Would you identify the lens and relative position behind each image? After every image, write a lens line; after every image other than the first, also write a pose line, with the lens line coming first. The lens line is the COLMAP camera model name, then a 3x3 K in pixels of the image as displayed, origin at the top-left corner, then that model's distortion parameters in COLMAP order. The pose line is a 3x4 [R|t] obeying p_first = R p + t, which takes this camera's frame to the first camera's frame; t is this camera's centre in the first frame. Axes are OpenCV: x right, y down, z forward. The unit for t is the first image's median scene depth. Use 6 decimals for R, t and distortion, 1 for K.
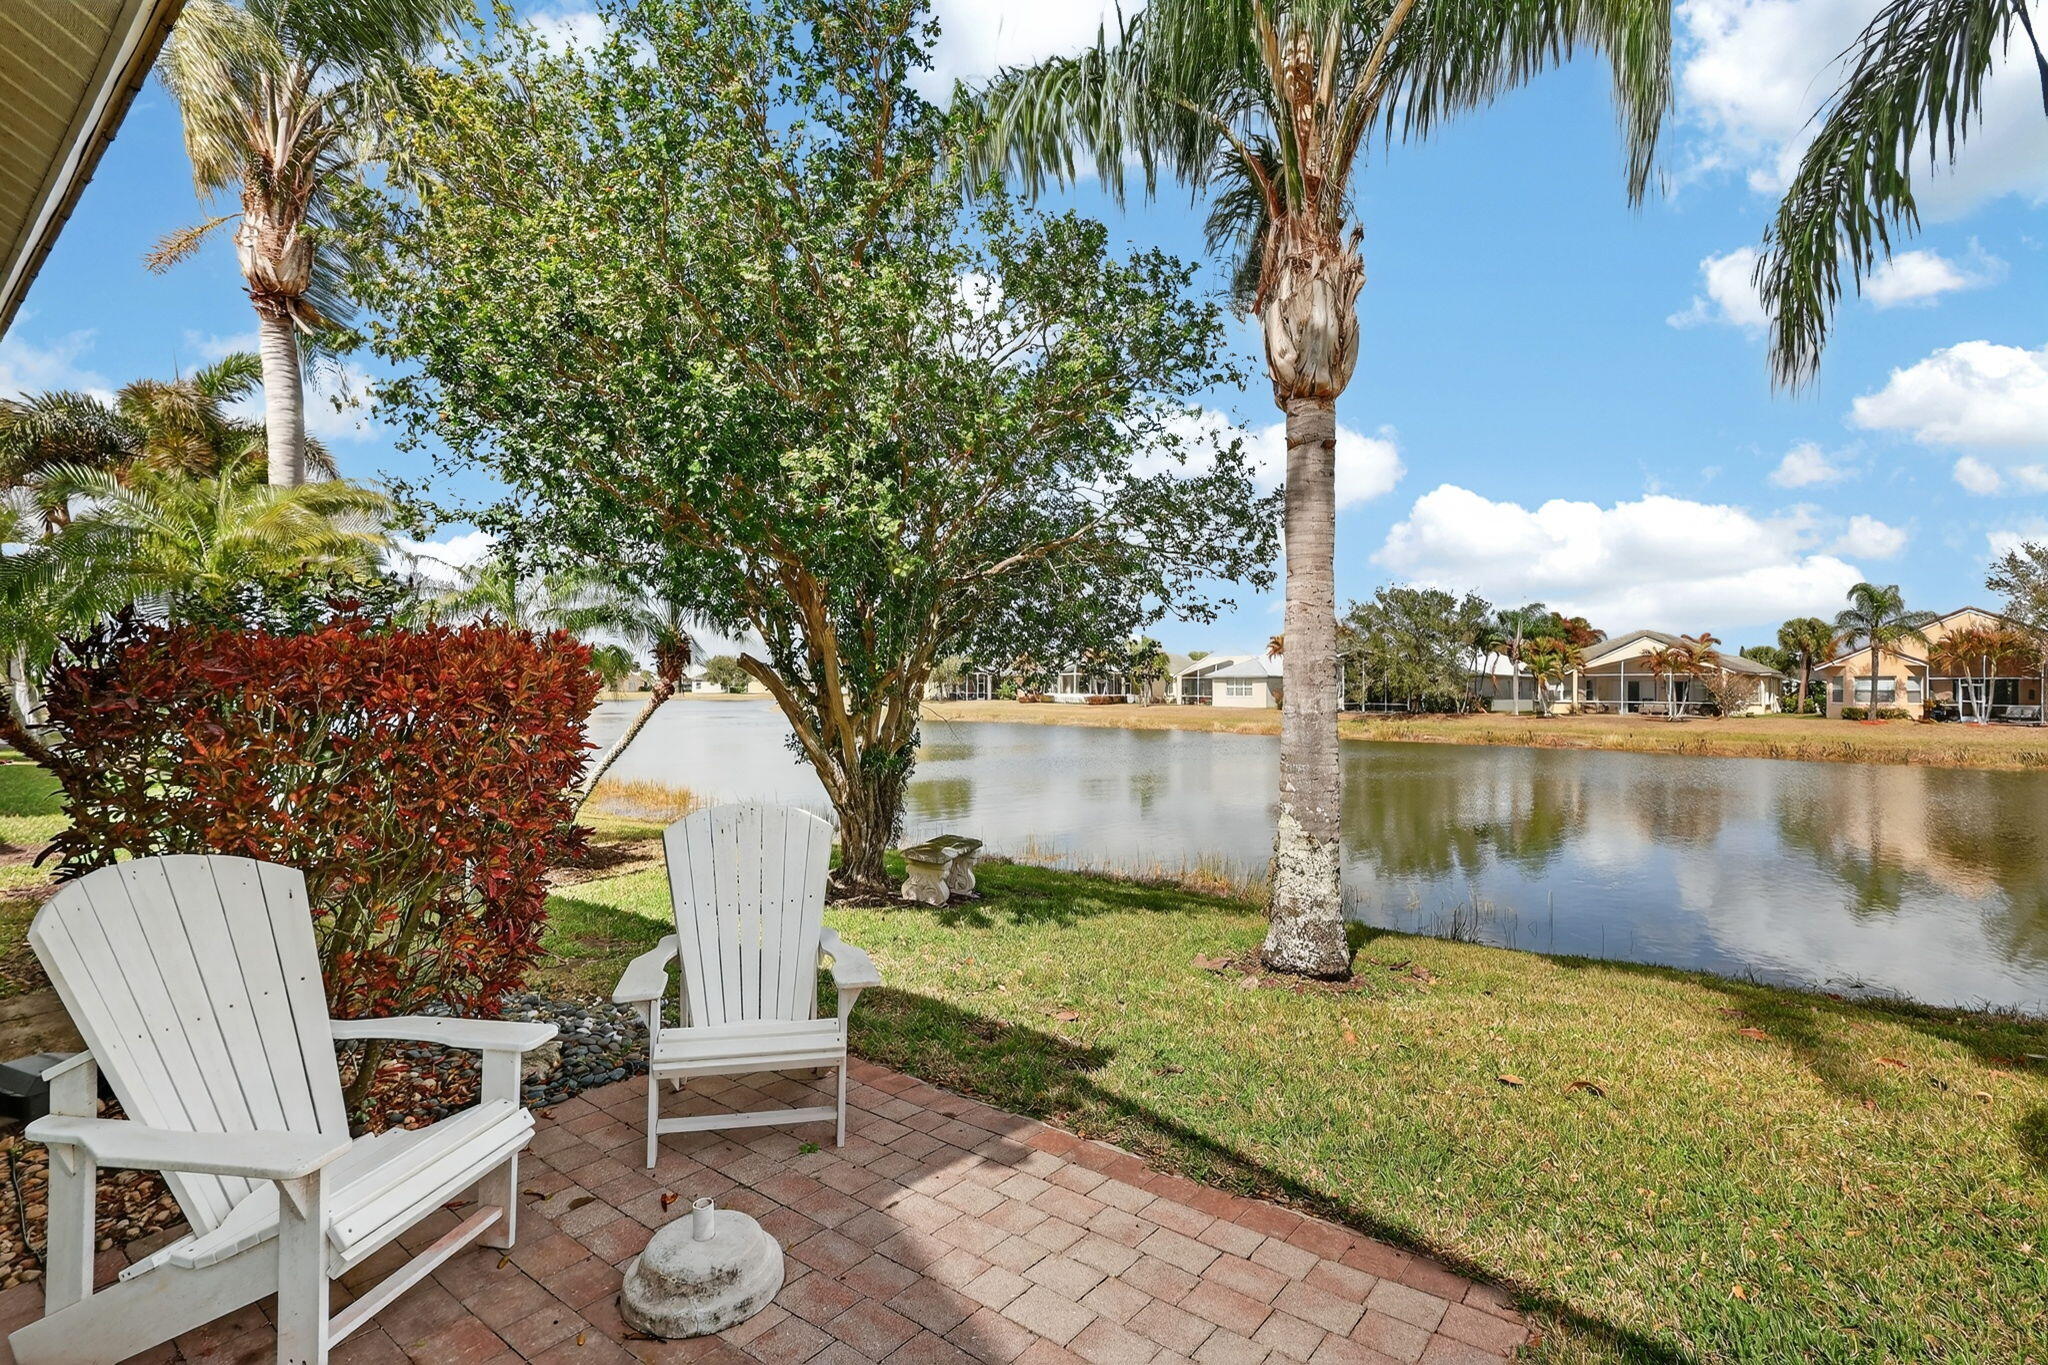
lens RADIAL K [[950.6, 0, 1020.3], [0, 950.6, 684.7], [0, 0, 1]] dist [-0.001439, 0.000482]
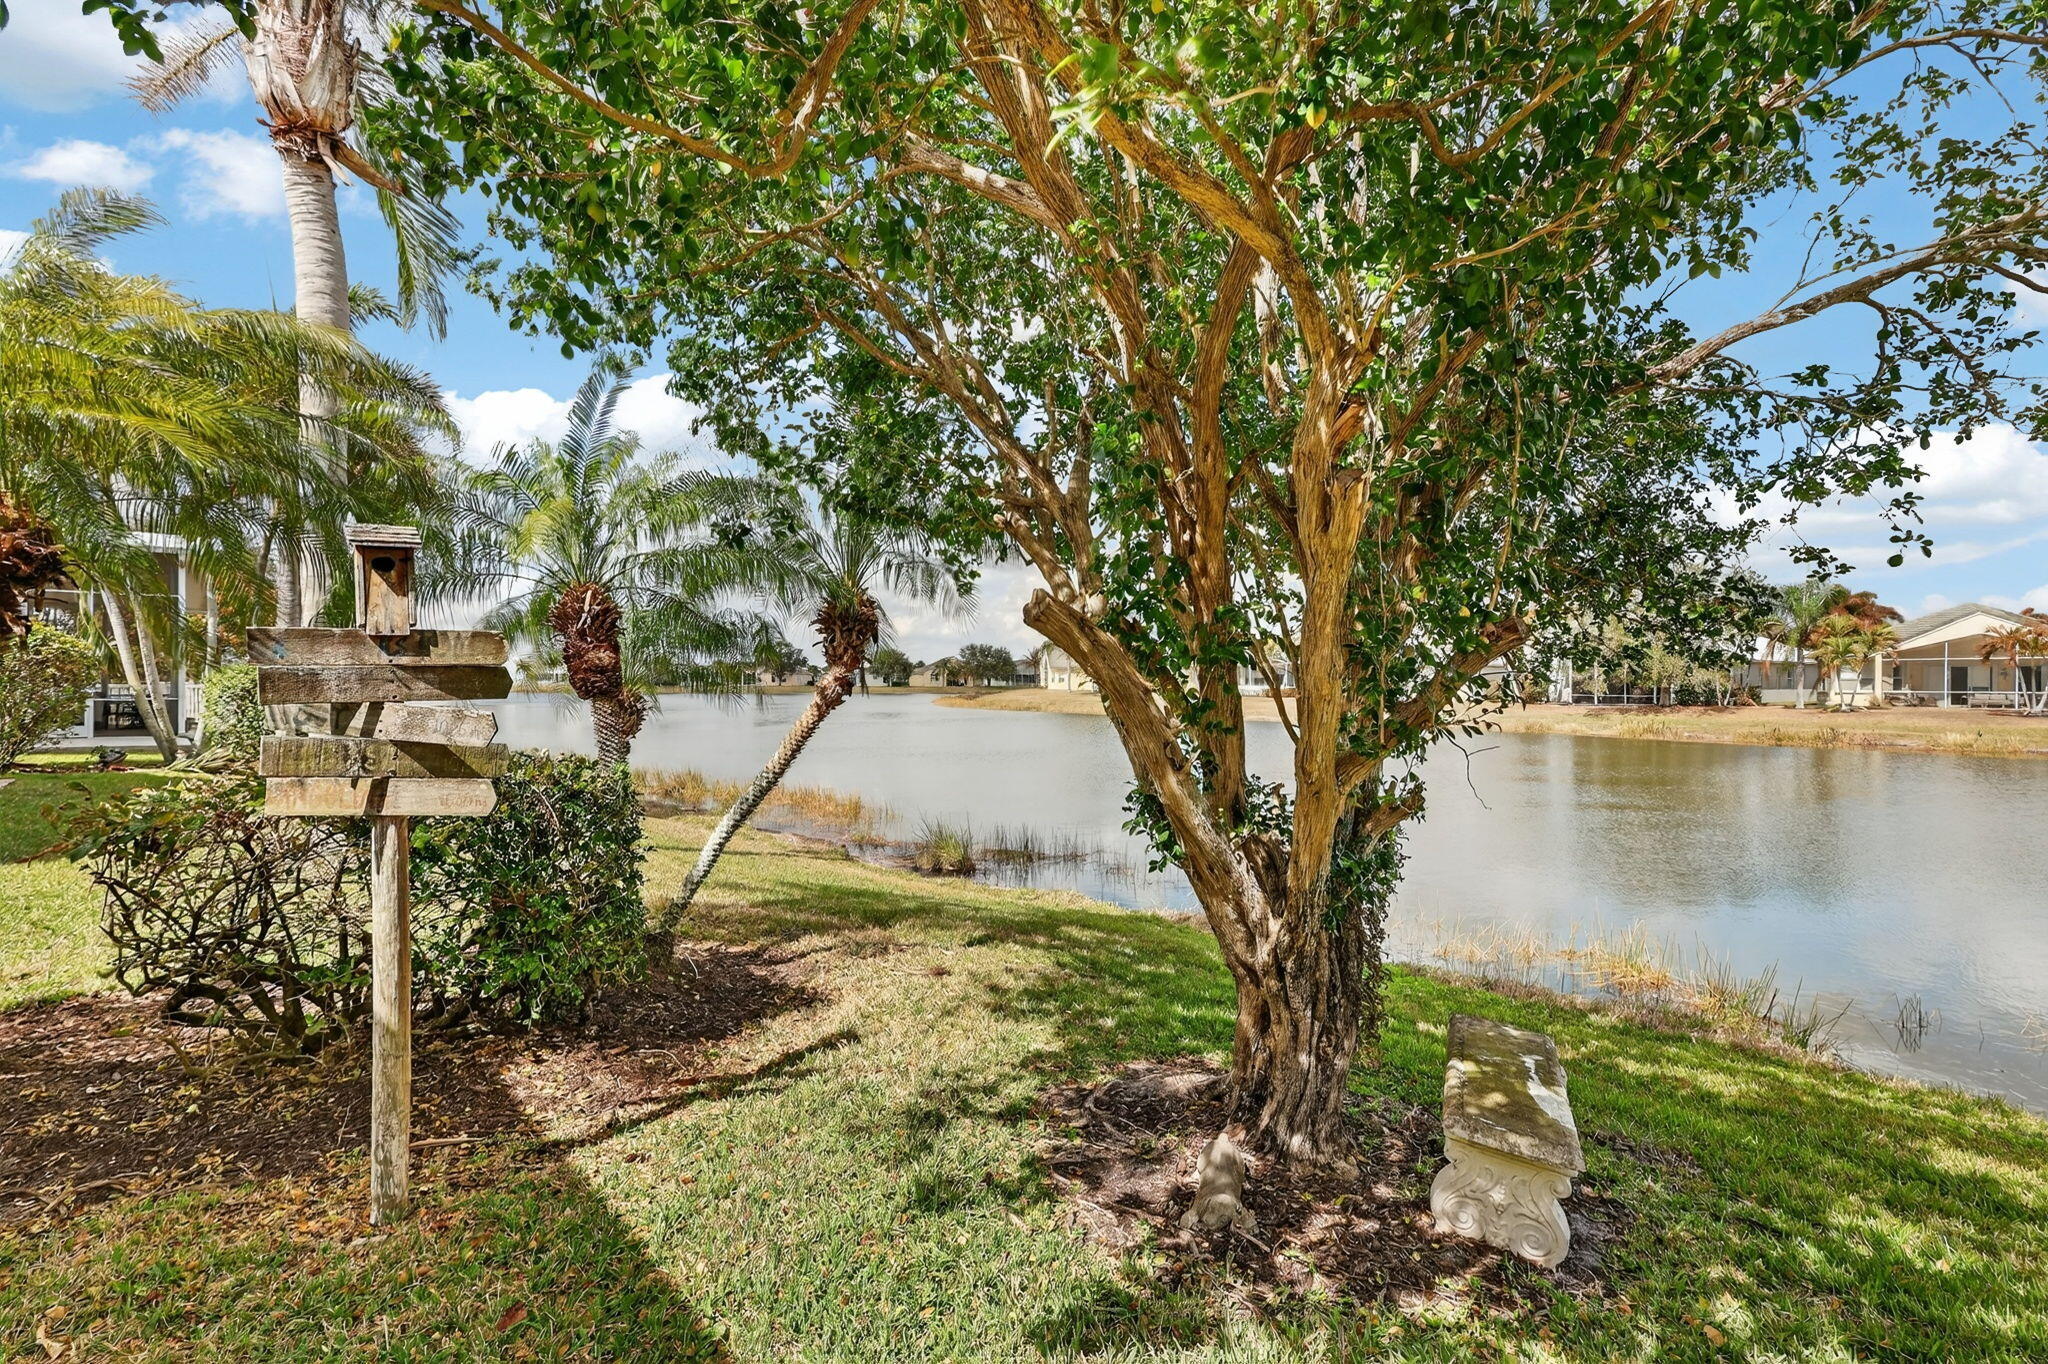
lens RADIAL K [[956.6, 0, 1016.4], [0, 956.6, 680.5], [0, 0, 1]] dist [0.000496, 0.000595]
pose [[0.986413, -0.005890, -0.164179, -0.044950], [0.006554, 0.999972, 0.003503, -0.000085], [0.164154, -0.004531, 0.986424, 0.117111]]
